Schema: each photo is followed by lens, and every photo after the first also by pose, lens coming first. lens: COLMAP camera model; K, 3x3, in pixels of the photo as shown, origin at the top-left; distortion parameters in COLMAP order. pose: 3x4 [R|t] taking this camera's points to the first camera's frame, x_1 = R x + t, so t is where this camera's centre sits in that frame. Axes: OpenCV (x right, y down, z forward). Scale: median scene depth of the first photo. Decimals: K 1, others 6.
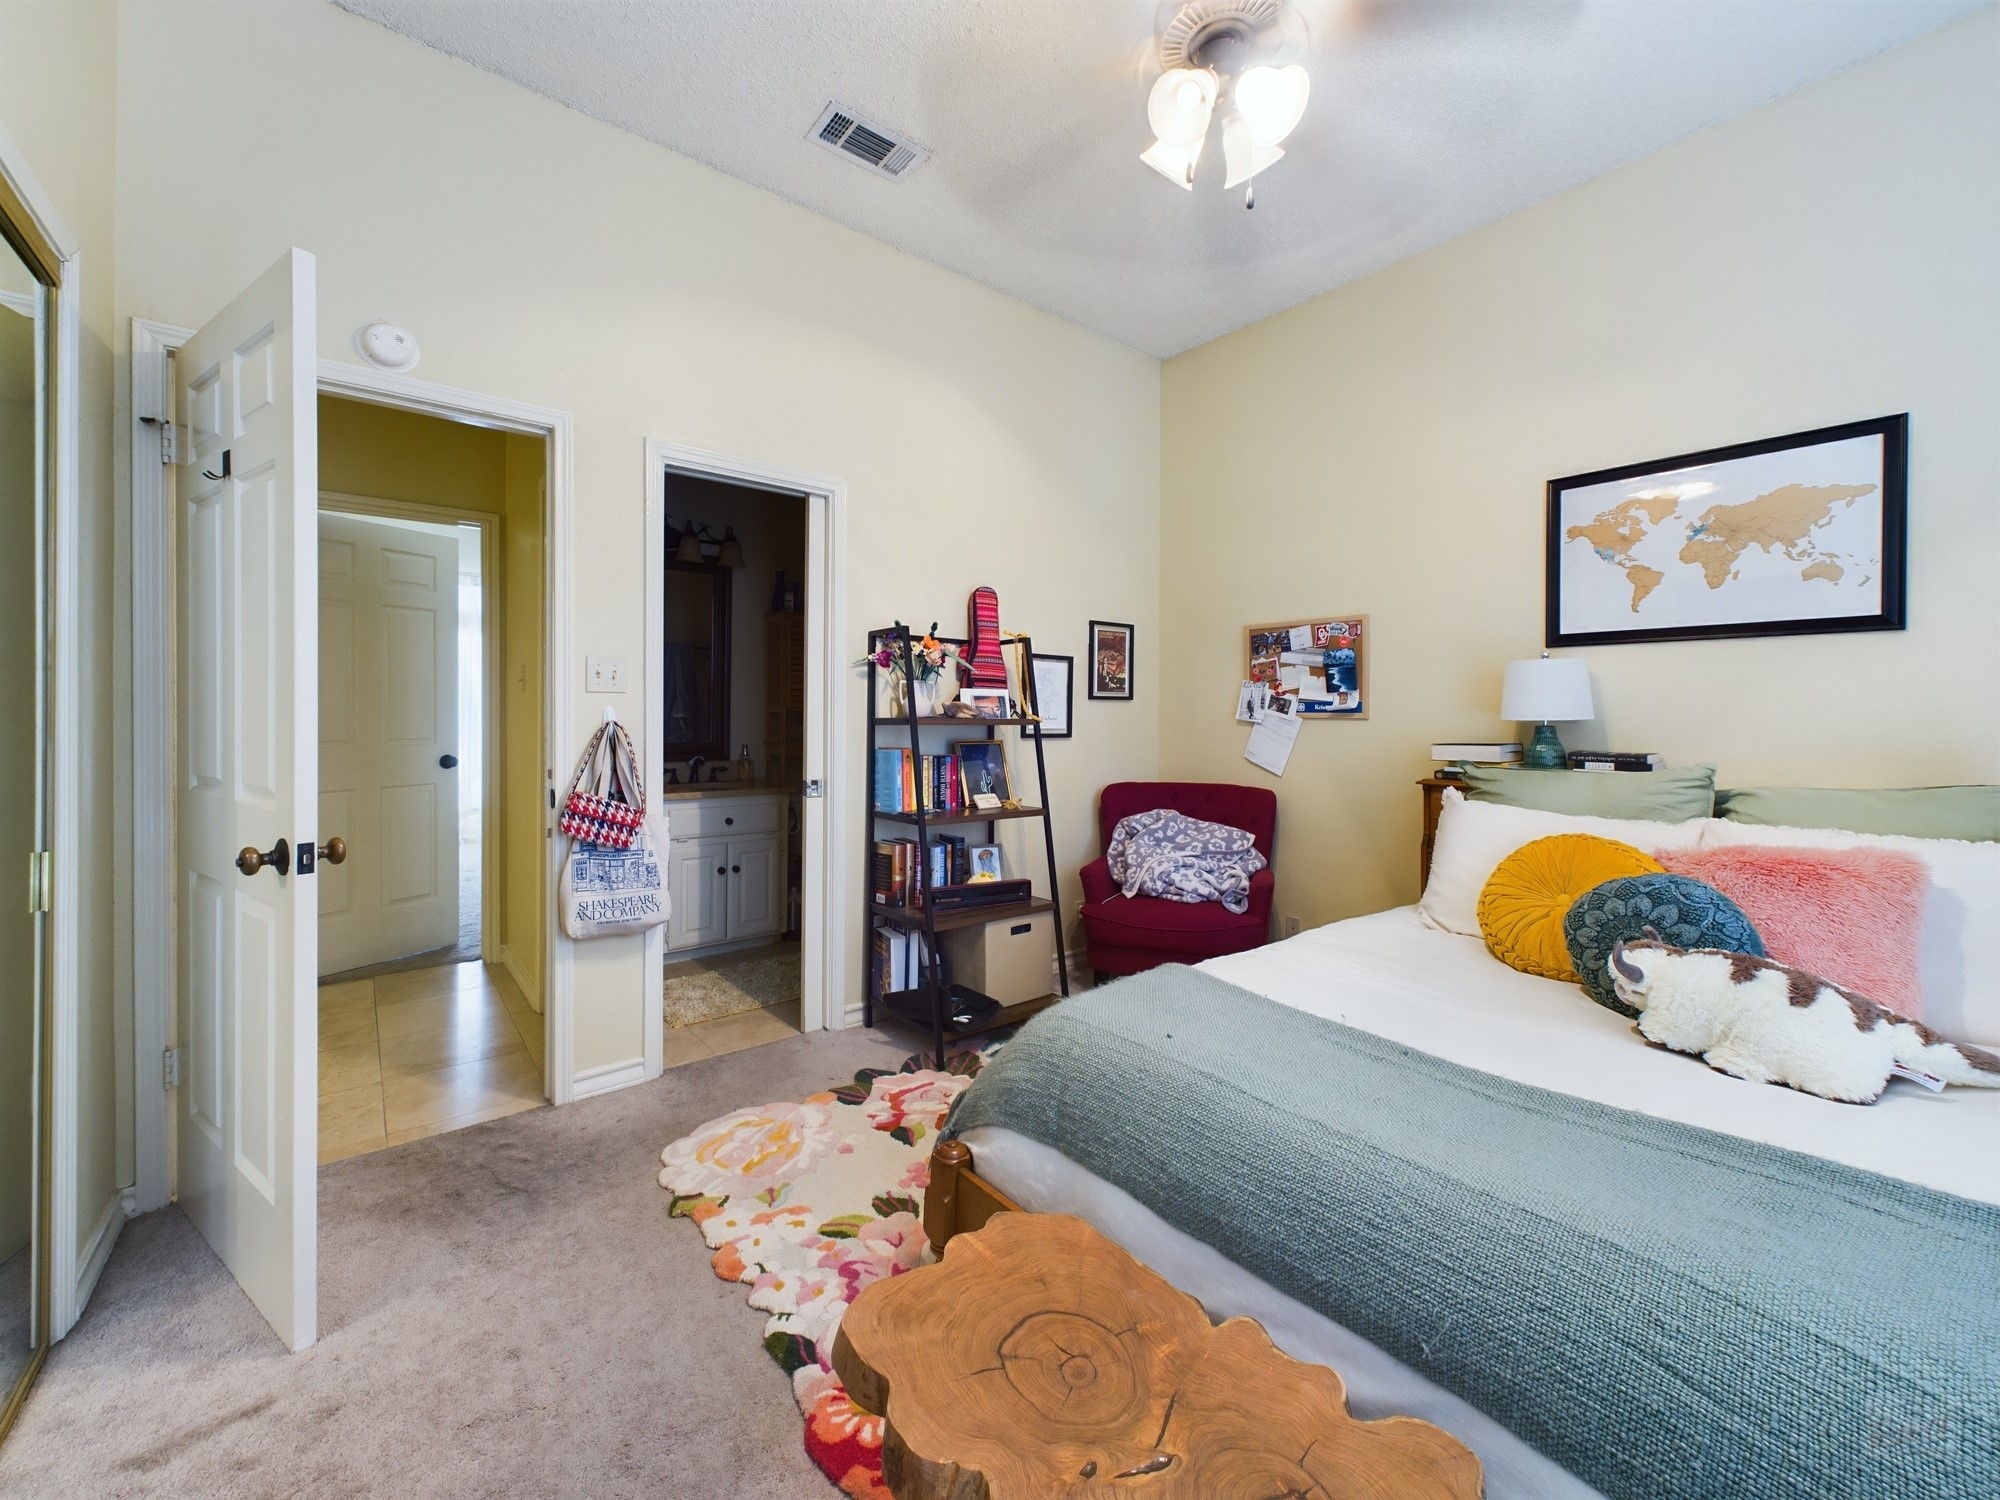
lens RADIAL K [[804.6, 0, 1007.5], [0, 804.6, 711.7], [0, 0, 1]] dist [0.001855, 0.001018]
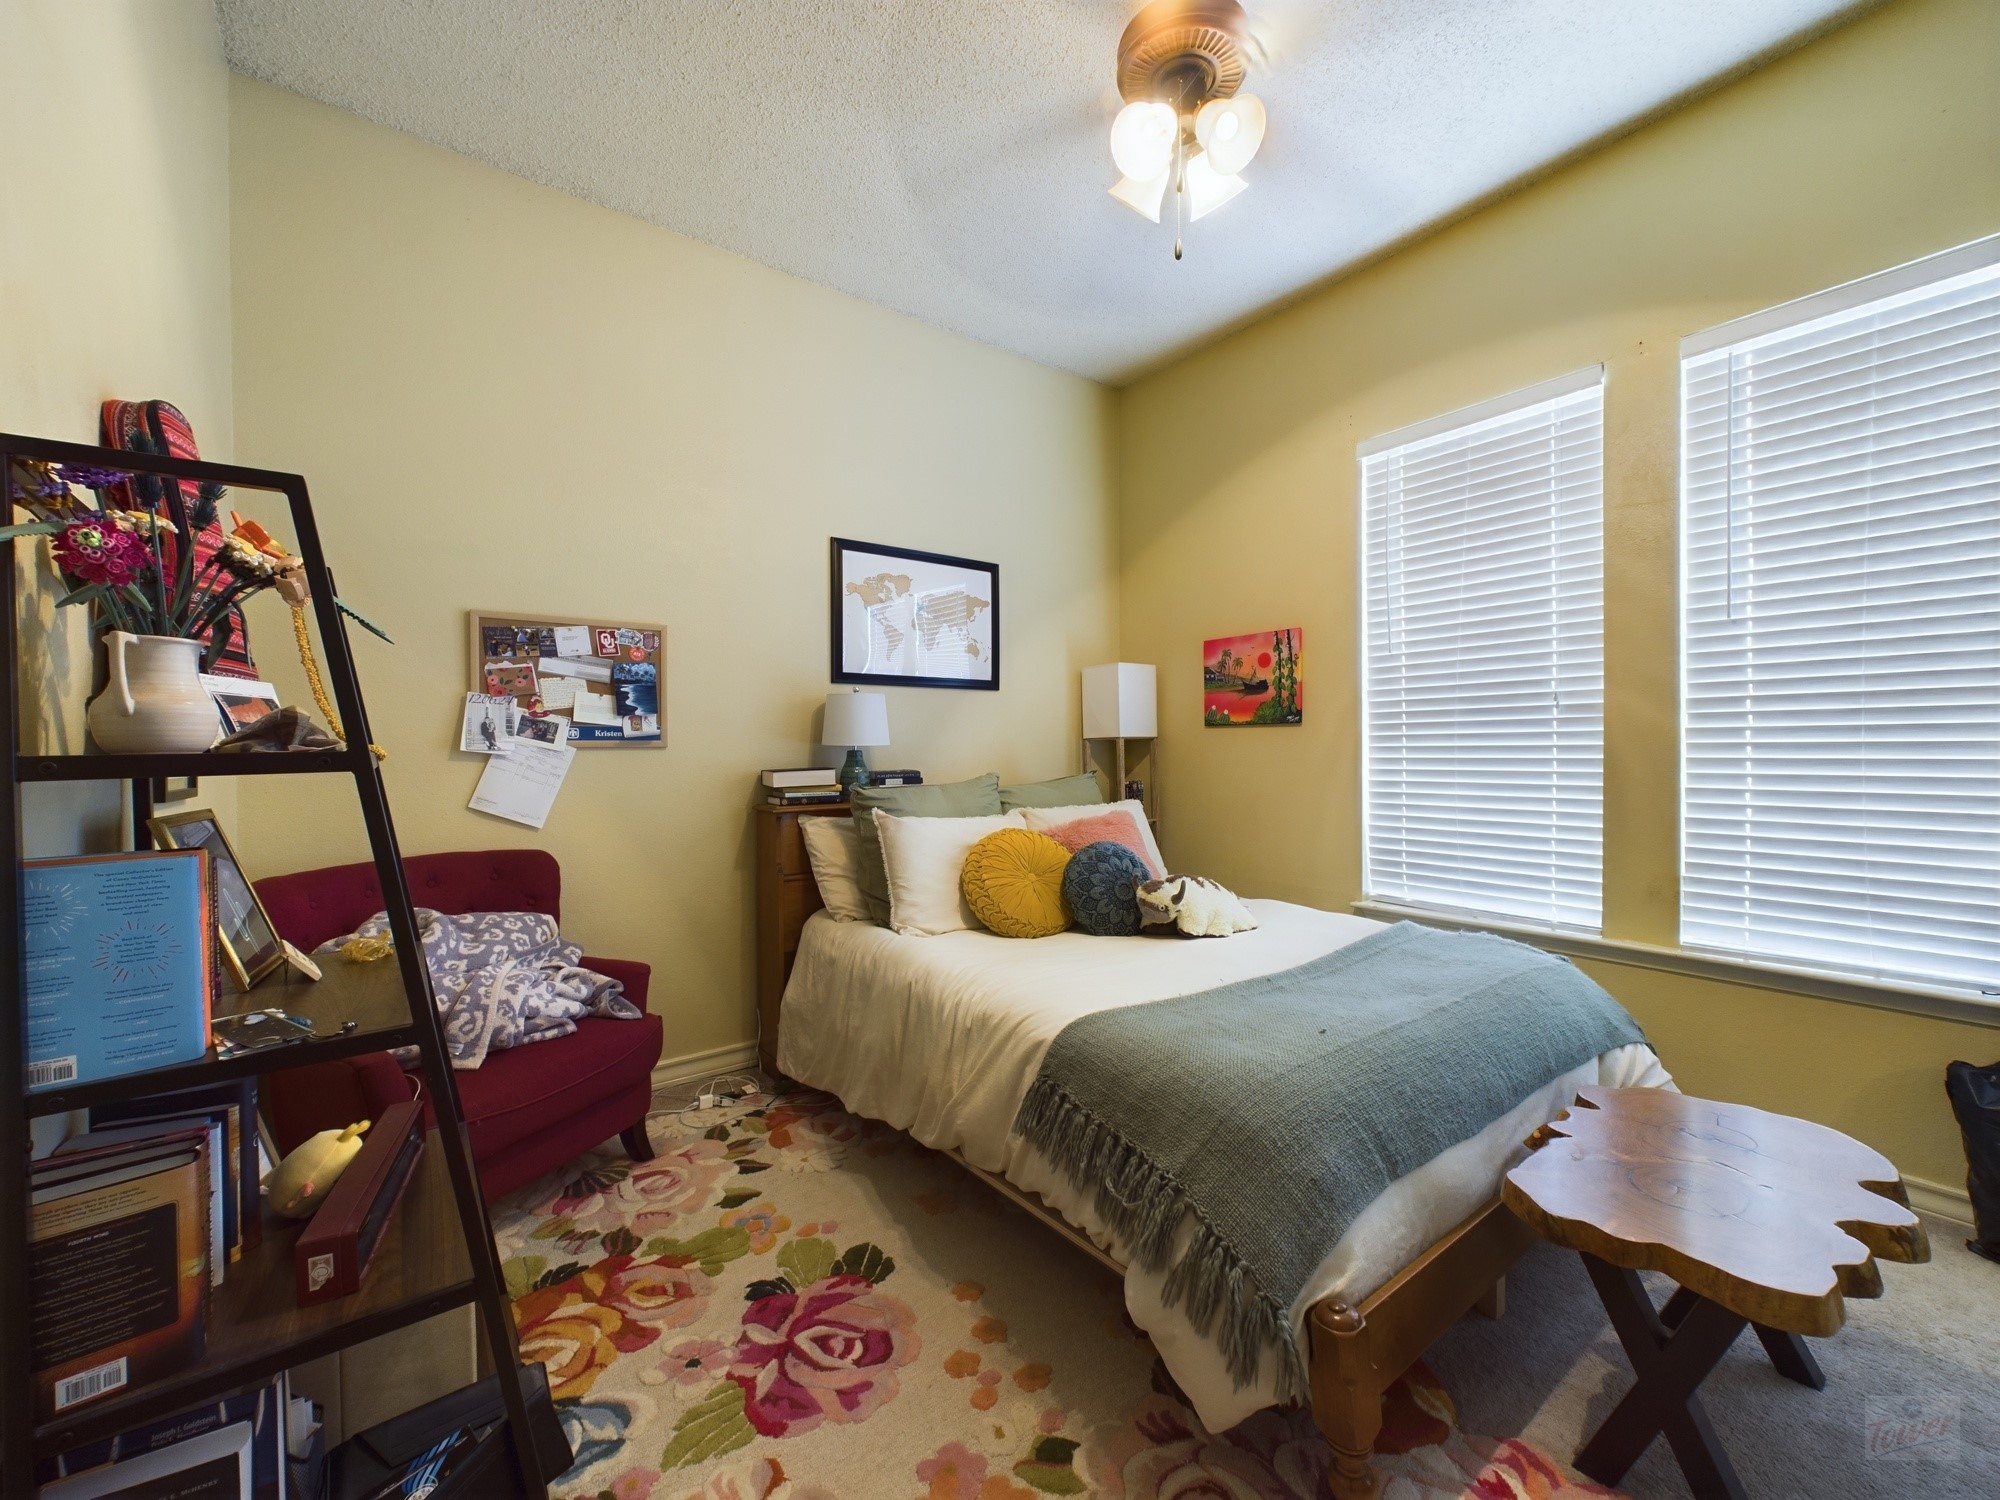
lens RADIAL K [[804.6, 0, 998.8], [0, 804.6, 745.3], [0, 0, 1]] dist [0.001855, 0.001018]
pose [[0.051151, -0.001945, 0.998689, -0.373370], [0.006561, 0.999977, 0.001612, 0.007113], [-0.998669, 0.006469, 0.051163, 0.576775]]
